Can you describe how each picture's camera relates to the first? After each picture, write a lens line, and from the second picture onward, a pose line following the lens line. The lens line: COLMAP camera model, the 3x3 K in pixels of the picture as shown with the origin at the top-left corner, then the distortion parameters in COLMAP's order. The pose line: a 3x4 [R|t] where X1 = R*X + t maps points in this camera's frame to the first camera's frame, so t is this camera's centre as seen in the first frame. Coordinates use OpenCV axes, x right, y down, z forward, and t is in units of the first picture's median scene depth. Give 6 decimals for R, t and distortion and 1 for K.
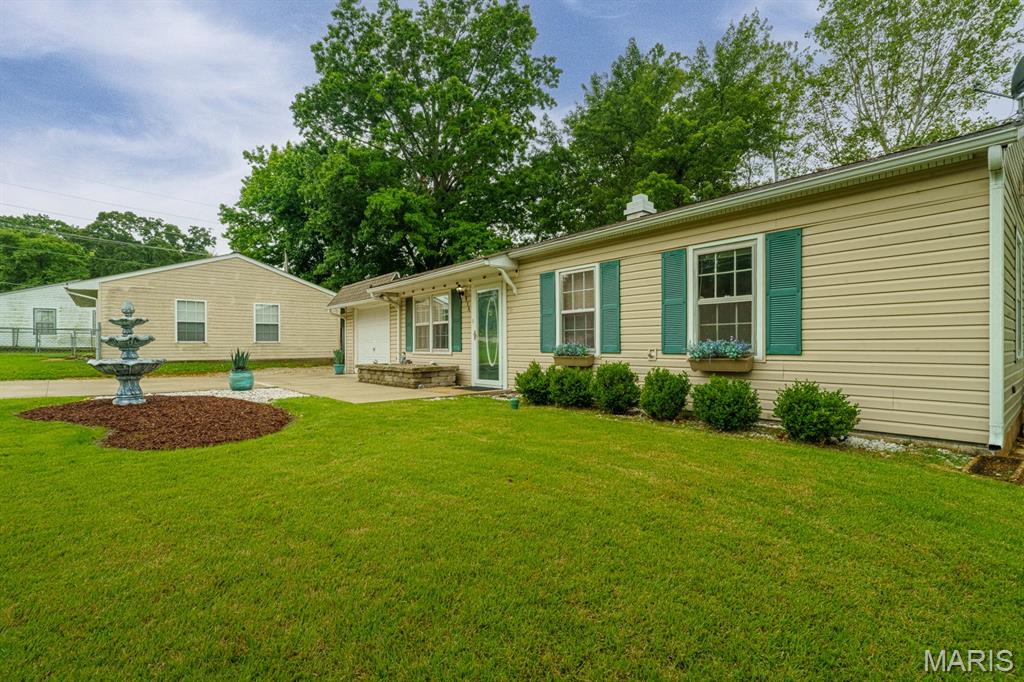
lens RADIAL K [[465.6, 0, 507.8], [0, 465.6, 346.8], [0, 0, 1]] dist [-0.017571, 0.003159]
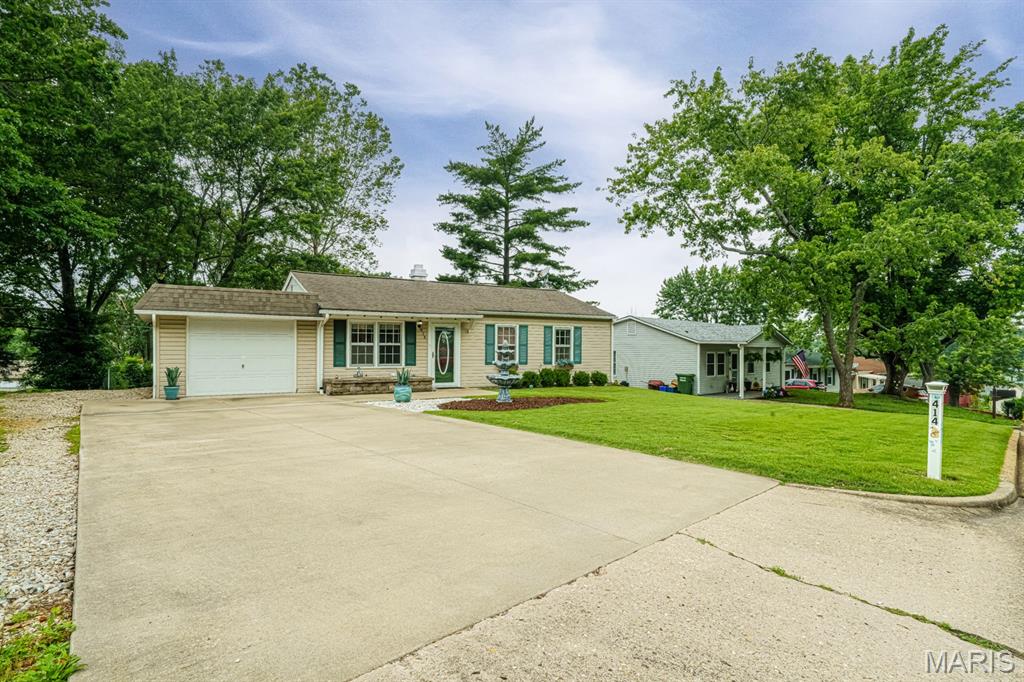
lens RADIAL K [[576.4, 0, 518.6], [0, 576.4, 342.3], [0, 0, 1]] dist [-0.009138, 0.000794]
pose [[0.129327, 0.008445, 0.991566, -2.609965], [-0.010486, 0.999919, -0.007148, -0.073860], [-0.991547, -0.009473, 0.129405, 0.635601]]
